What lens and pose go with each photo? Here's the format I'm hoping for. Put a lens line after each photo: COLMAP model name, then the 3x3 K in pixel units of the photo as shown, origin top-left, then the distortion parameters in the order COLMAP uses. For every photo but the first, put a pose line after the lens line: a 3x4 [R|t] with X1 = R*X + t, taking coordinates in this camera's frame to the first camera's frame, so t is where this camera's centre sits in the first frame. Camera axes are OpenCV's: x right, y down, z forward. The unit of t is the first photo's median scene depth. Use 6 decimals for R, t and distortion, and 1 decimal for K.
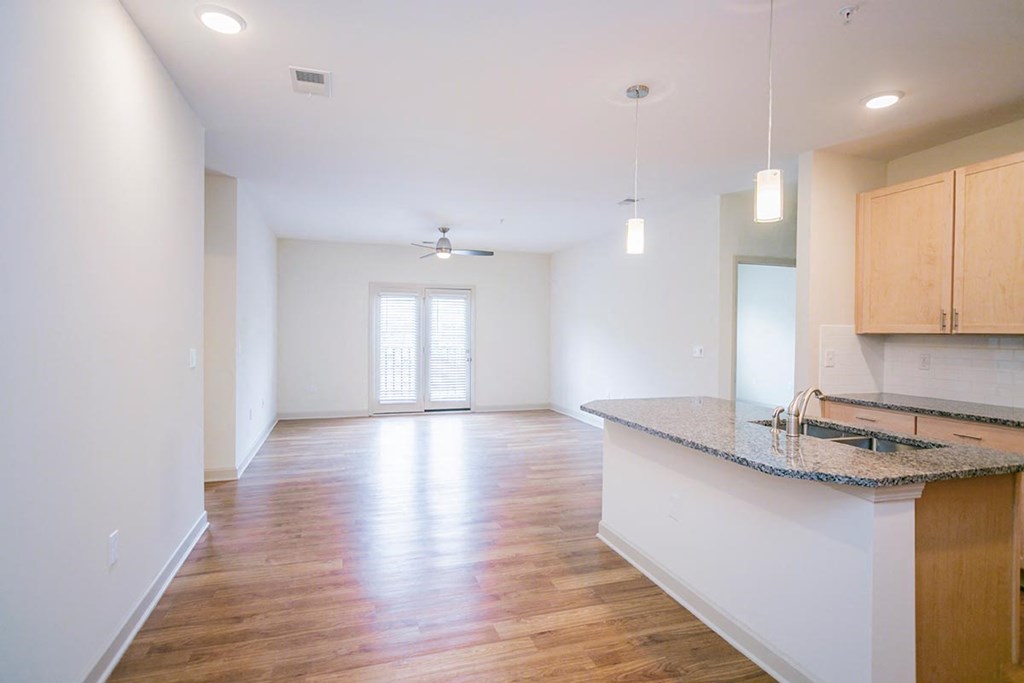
lens RADIAL K [[536.9, 0, 505.7], [0, 536.9, 341.9], [0, 0, 1]] dist [0.002633, 0.001592]
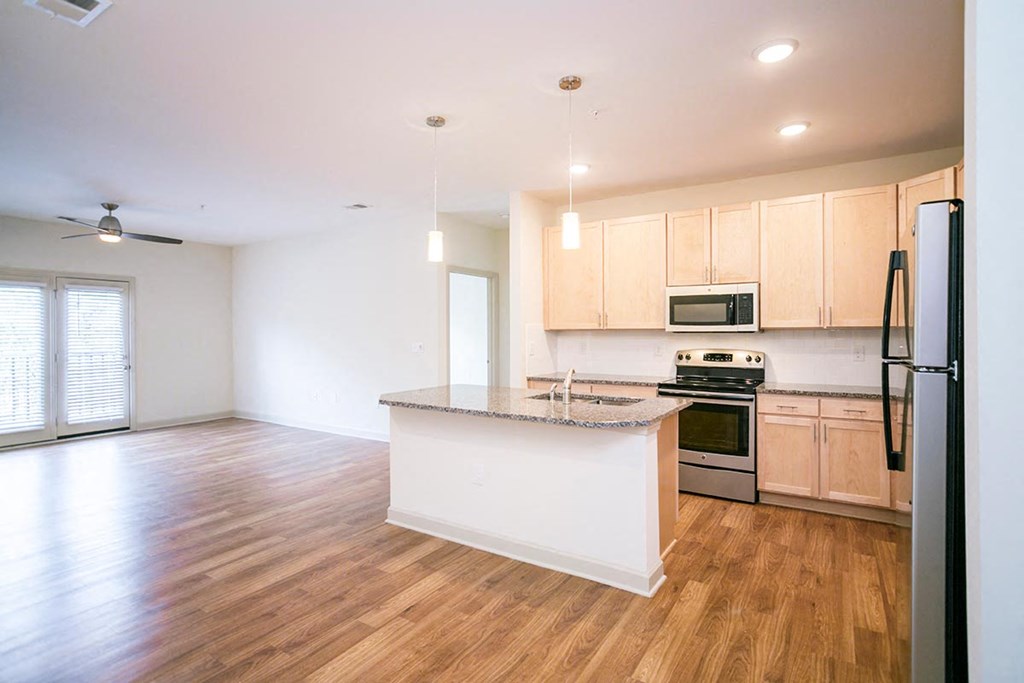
lens RADIAL K [[523.7, 0, 515.8], [0, 523.7, 334.1], [0, 0, 1]] dist [-0.003114, 0.000278]
pose [[0.768605, -0.015444, 0.639538, -0.264962], [0.023457, 0.999717, -0.004049, -0.001066], [-0.639294, 0.018114, 0.768749, 0.027018]]
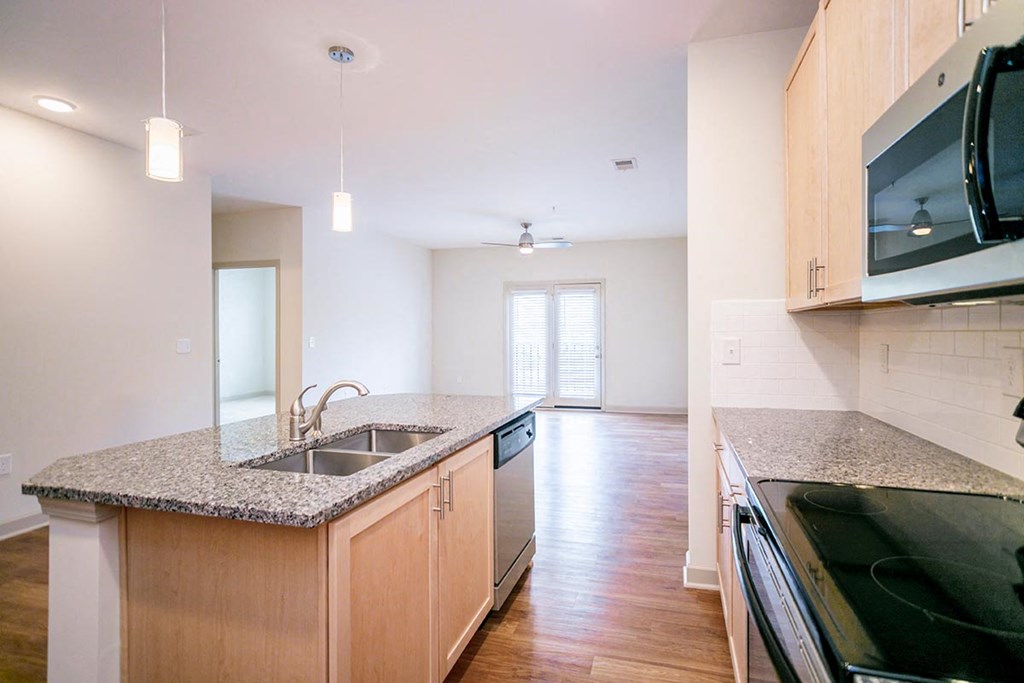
lens RADIAL K [[523.7, 0, 515.8], [0, 523.7, 334.1], [0, 0, 1]] dist [-0.003114, 0.000278]
pose [[0.826508, -0.011259, -0.562812, 0.727837], [0.002082, 0.999854, -0.016943, 0.019746], [0.562920, 0.012832, 0.826411, 0.321798]]
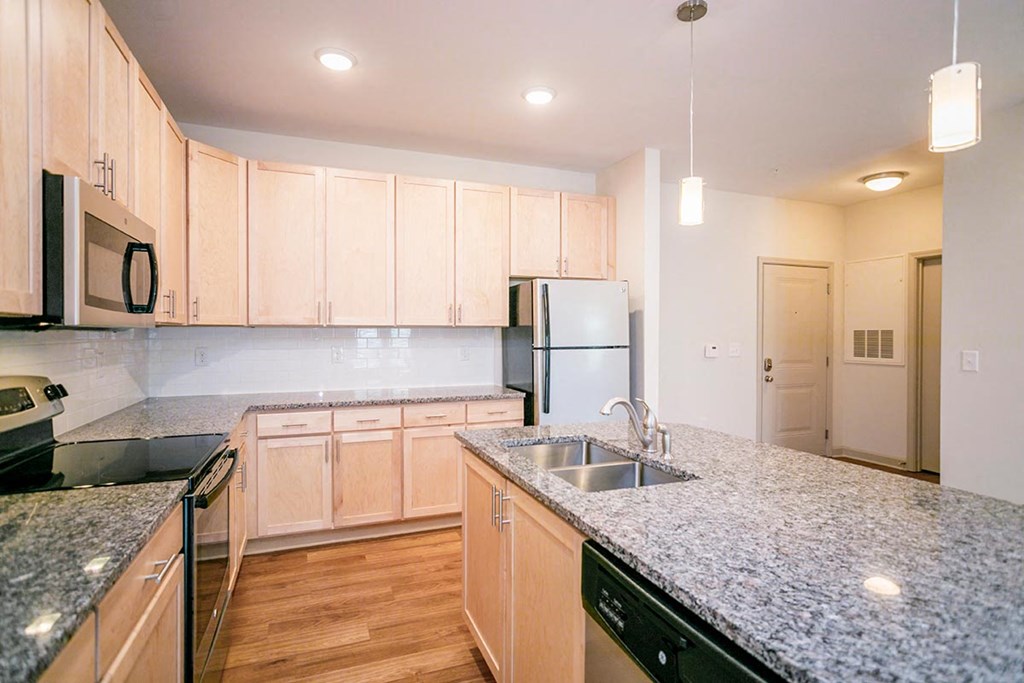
lens RADIAL K [[523.7, 0, 515.8], [0, 523.7, 334.1], [0, 0, 1]] dist [-0.003114, 0.000278]
pose [[-0.998111, -0.011931, -0.060272, 0.456242], [-0.013045, 0.999751, 0.018127, -0.009265], [0.060040, 0.018879, -0.998017, 1.069534]]
